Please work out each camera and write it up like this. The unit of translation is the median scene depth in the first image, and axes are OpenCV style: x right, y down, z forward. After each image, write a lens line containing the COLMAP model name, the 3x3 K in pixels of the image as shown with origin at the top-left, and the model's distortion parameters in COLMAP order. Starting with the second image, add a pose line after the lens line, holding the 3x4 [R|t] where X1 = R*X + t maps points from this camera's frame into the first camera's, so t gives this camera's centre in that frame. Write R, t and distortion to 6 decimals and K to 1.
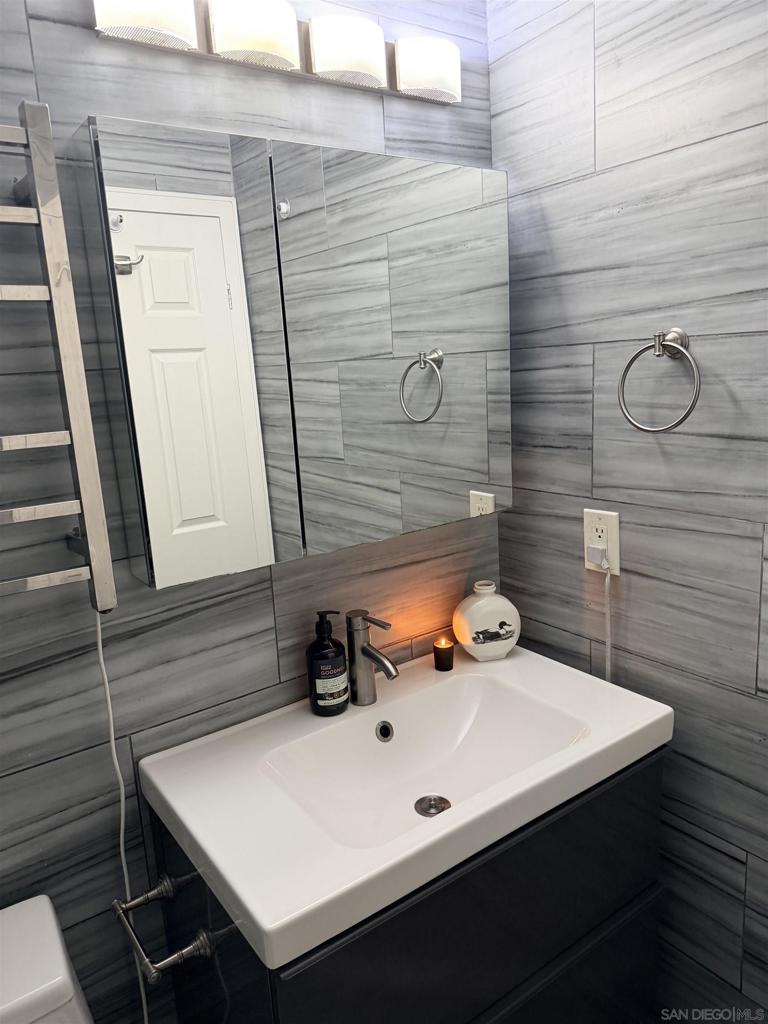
lens RADIAL K [[717.7, 0, 386.5], [0, 717.7, 505.3], [0, 0, 1]] dist [0.050529, -0.068061]
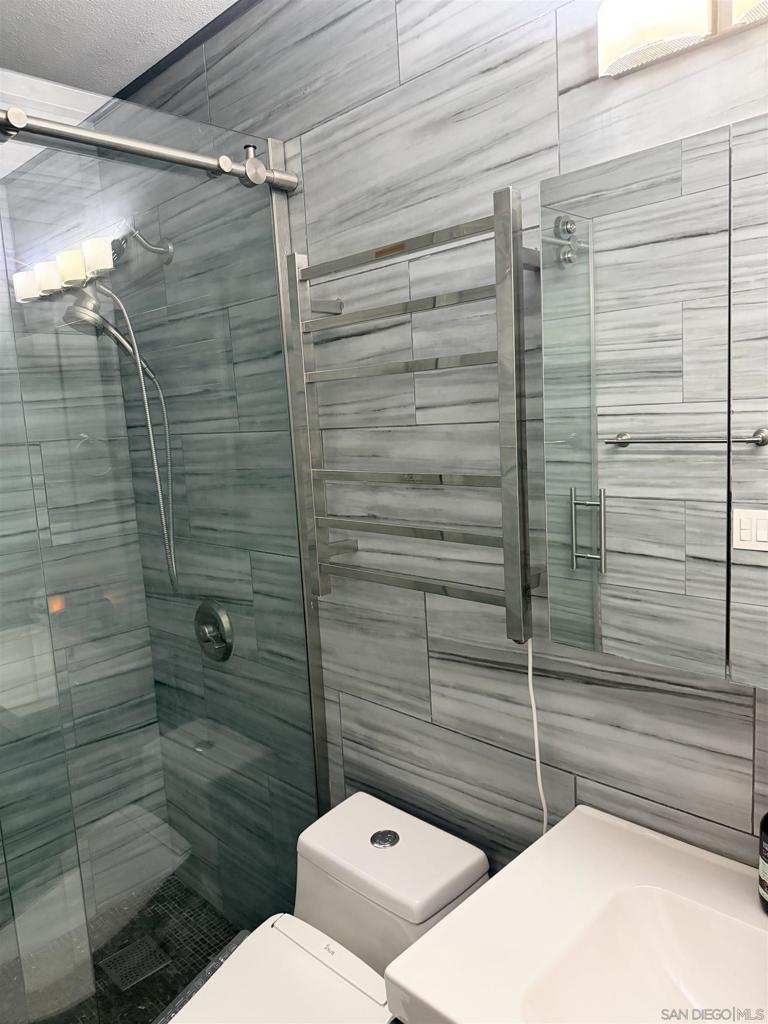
lens RADIAL K [[717.7, 0, 385.9], [0, 717.7, 521.7], [0, 0, 1]] dist [0.050529, -0.068061]
pose [[0.174403, 0.183837, -0.967361, 0.503202], [-0.164346, 0.974072, 0.155483, -0.138904], [0.970863, 0.131865, 0.200094, 0.484040]]
